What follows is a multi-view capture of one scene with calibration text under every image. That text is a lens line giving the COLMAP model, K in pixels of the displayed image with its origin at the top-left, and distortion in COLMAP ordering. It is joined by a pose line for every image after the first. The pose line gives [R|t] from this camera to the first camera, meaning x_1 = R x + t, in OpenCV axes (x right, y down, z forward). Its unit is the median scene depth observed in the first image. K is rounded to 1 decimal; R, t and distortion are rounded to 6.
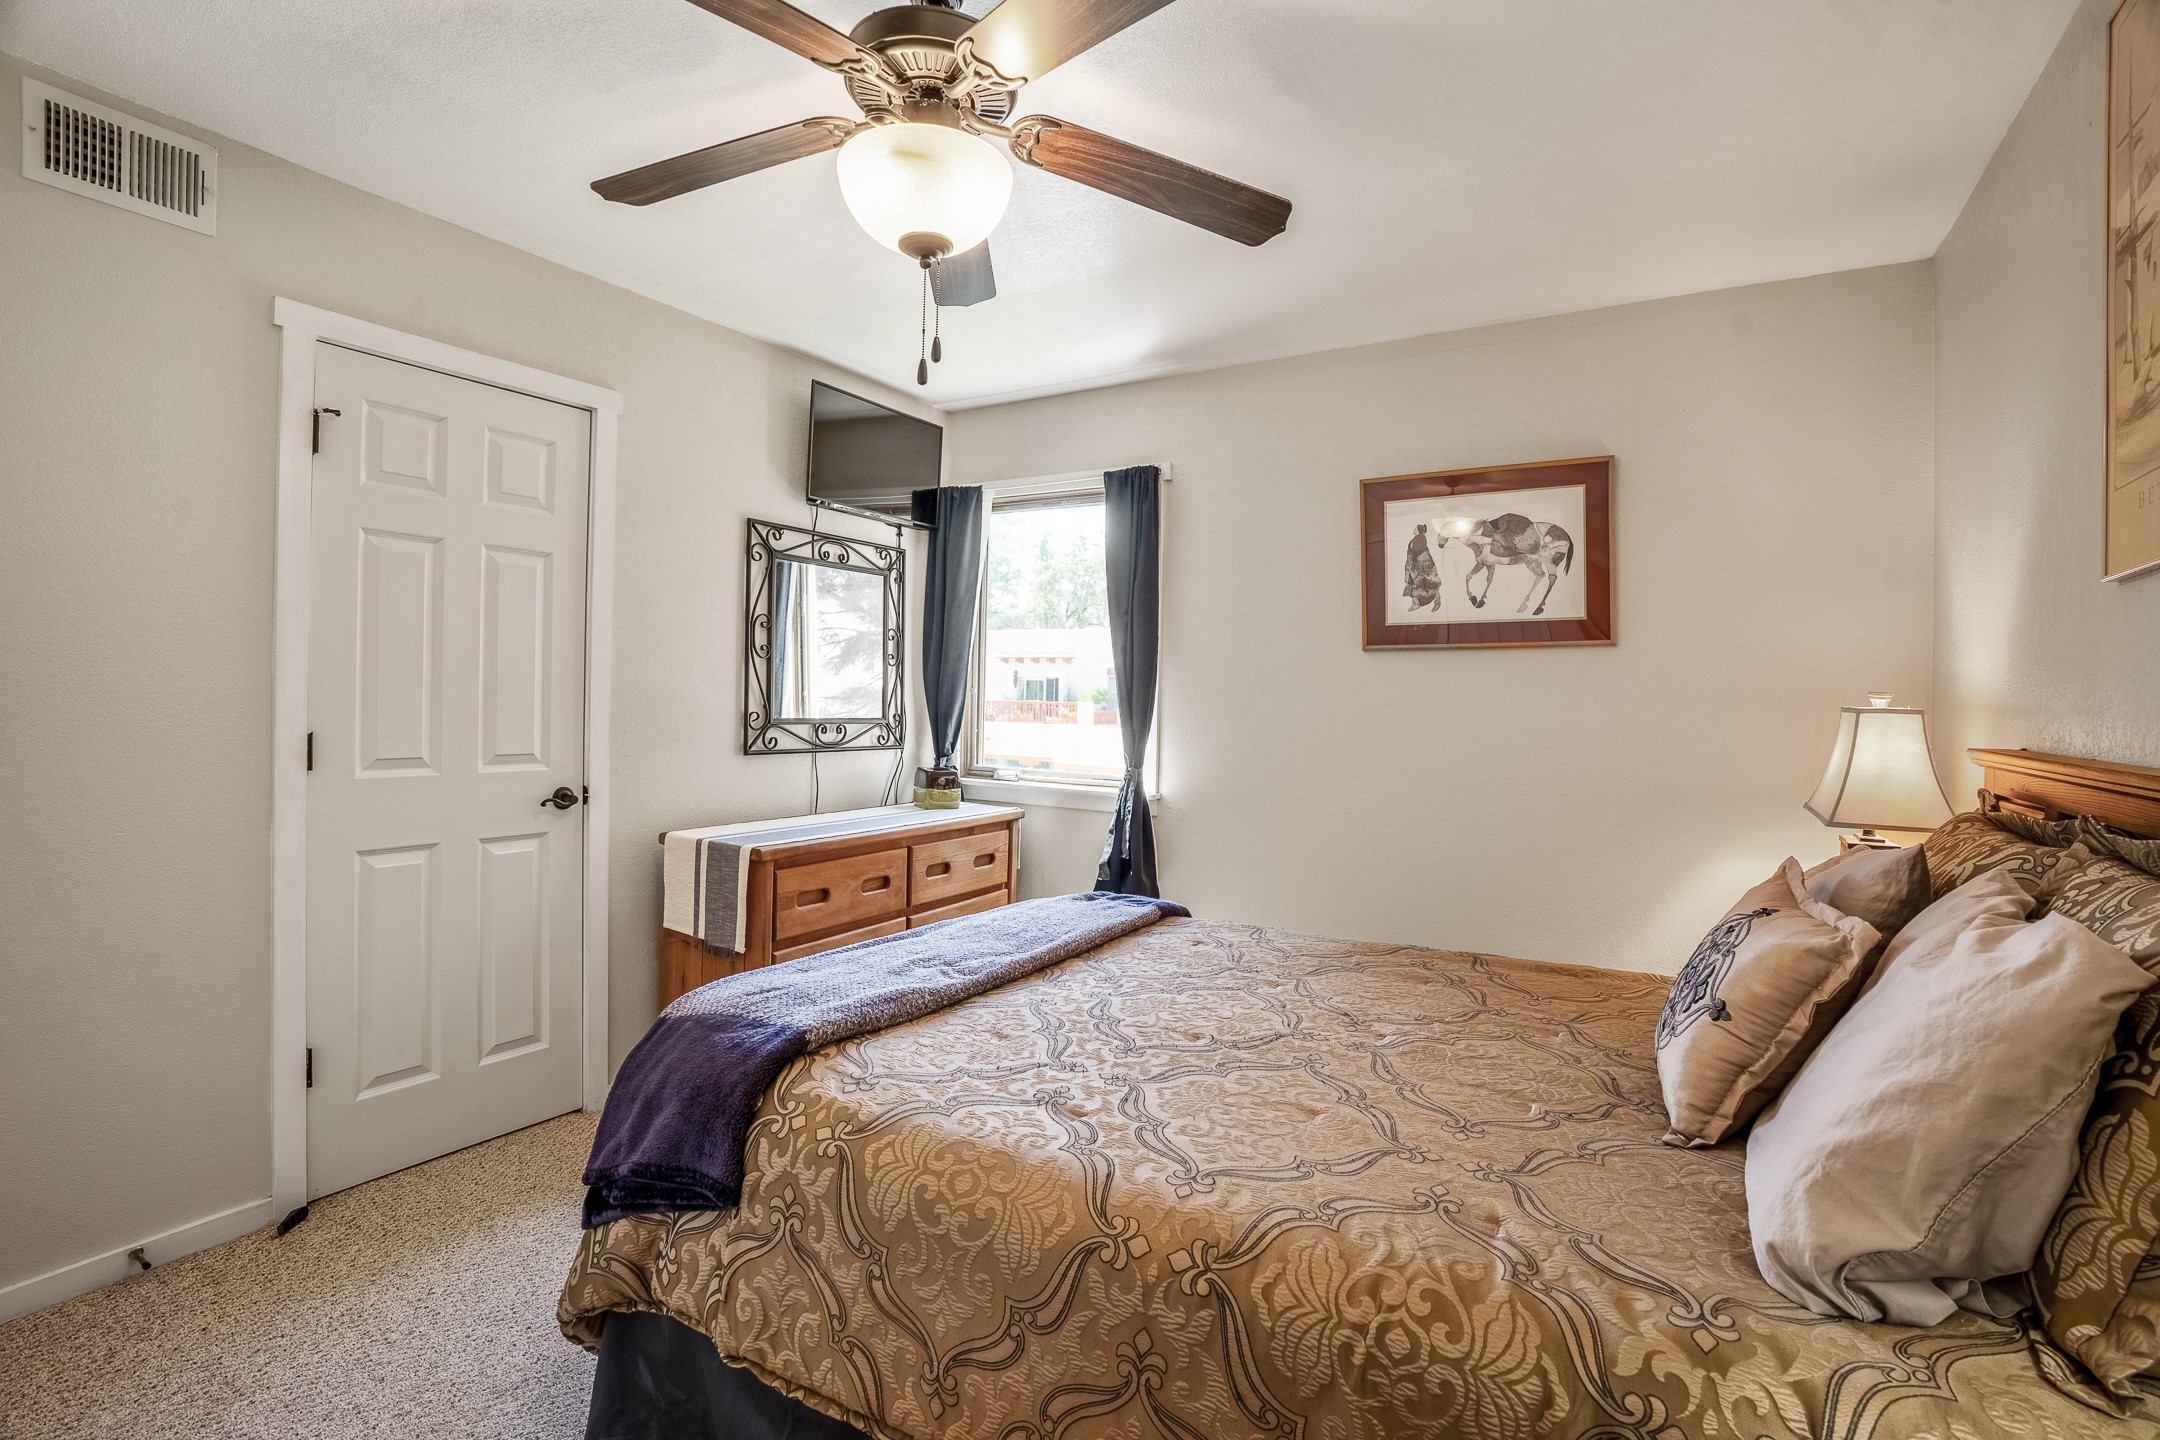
lens RADIAL K [[1035.0, 0, 1096.4], [0, 1035.0, 703.7], [0, 0, 1]] dist [-0.069155, 0.027139]
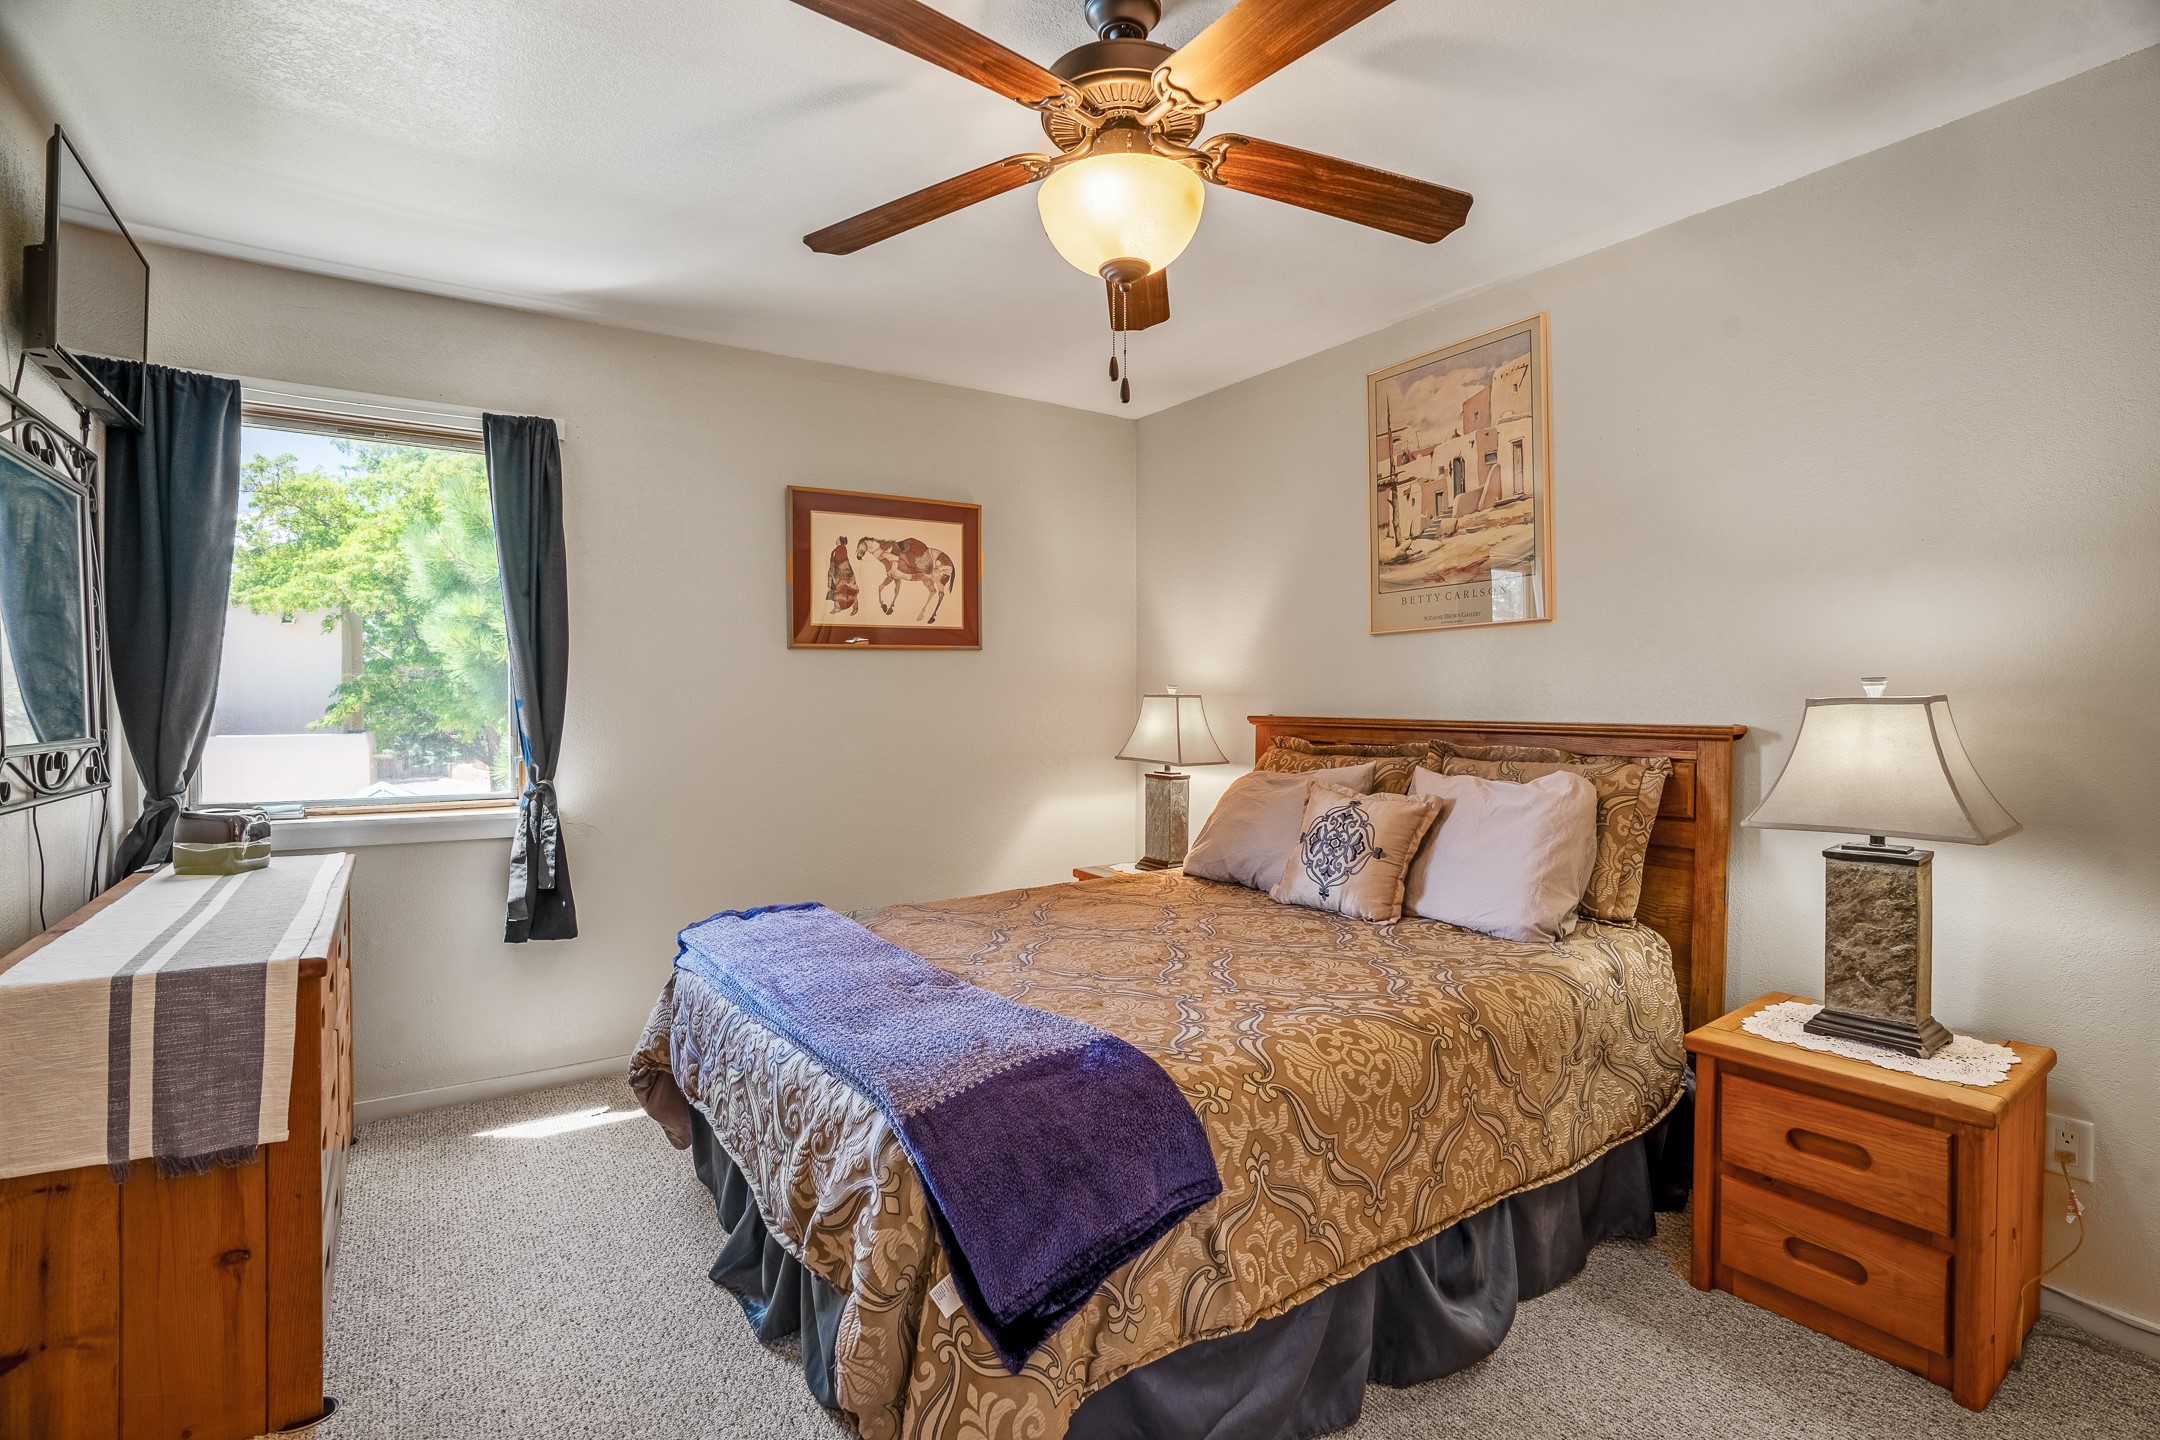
lens RADIAL K [[1008.8, 0, 1083.6], [0, 1008.8, 726.5], [0, 0, 1]] dist [-0.066013, 0.024918]
pose [[0.415414, -0.045308, 0.908503, -0.600131], [0.012550, 0.998949, 0.044080, -0.013351], [-0.909546, -0.006909, 0.415546, 0.320140]]
